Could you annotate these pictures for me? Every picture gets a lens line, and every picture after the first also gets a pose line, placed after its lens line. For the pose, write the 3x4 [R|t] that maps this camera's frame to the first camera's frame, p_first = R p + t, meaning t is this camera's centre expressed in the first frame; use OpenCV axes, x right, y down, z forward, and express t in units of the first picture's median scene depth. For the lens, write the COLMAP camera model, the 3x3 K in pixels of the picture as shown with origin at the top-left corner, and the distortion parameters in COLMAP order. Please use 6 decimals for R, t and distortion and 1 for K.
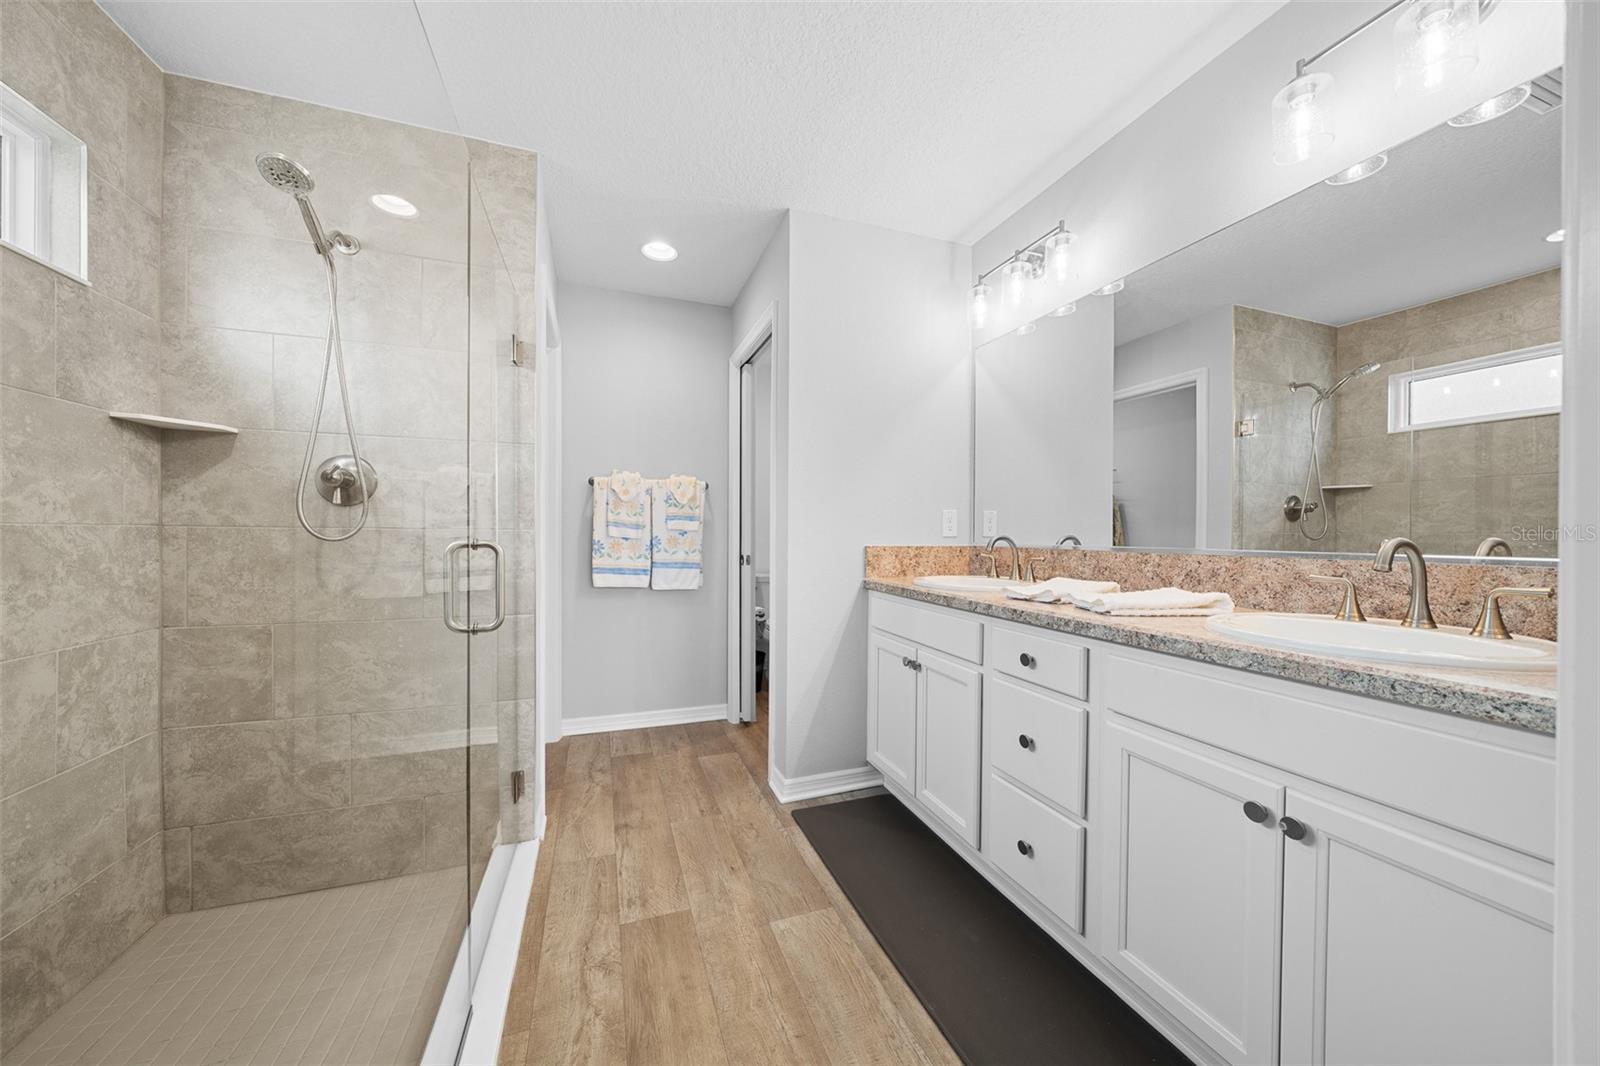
lens RADIAL K [[543.5, 0, 802.8], [0, 543.5, 537.4], [0, 0, 1]] dist [-0.006675, 0.000115]
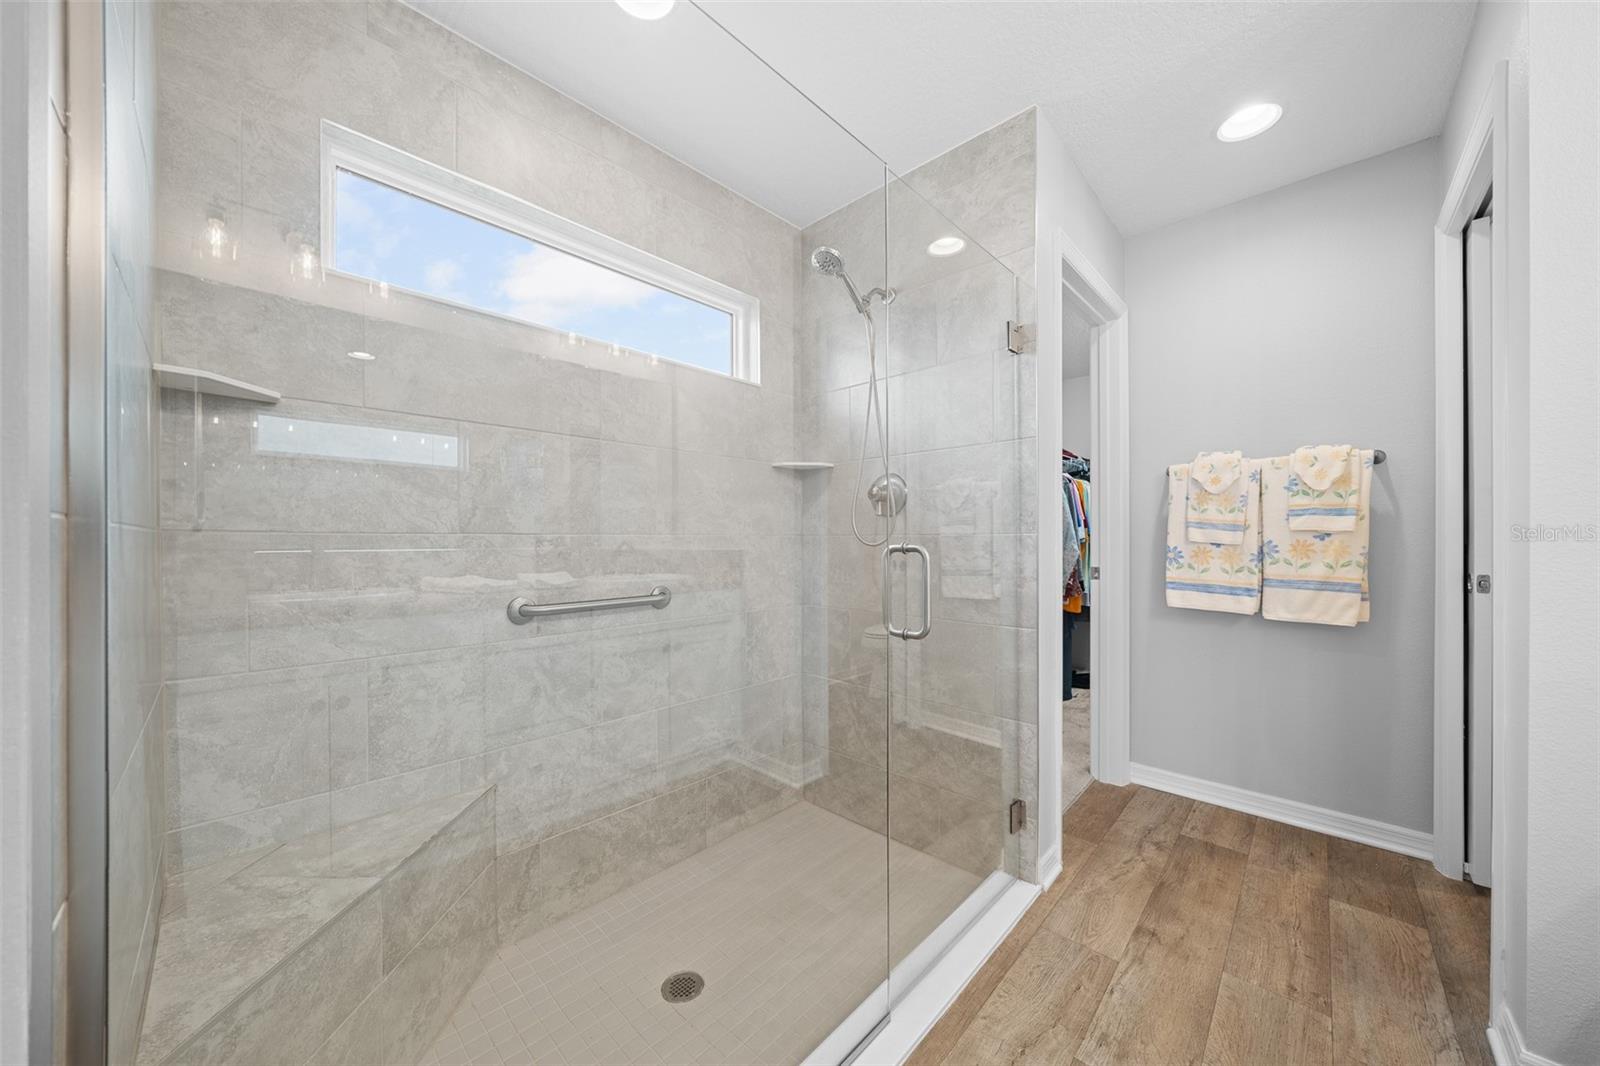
lens RADIAL K [[554.3, 0, 792.1], [0, 554.3, 544.4], [0, 0, 1]] dist [-0.007508, 0.000257]
pose [[0.437016, -0.002935, -0.899449, 0.141184], [0.001371, 0.999996, -0.002597, 0.005216], [0.899453, -0.000098, 0.437018, 0.250542]]
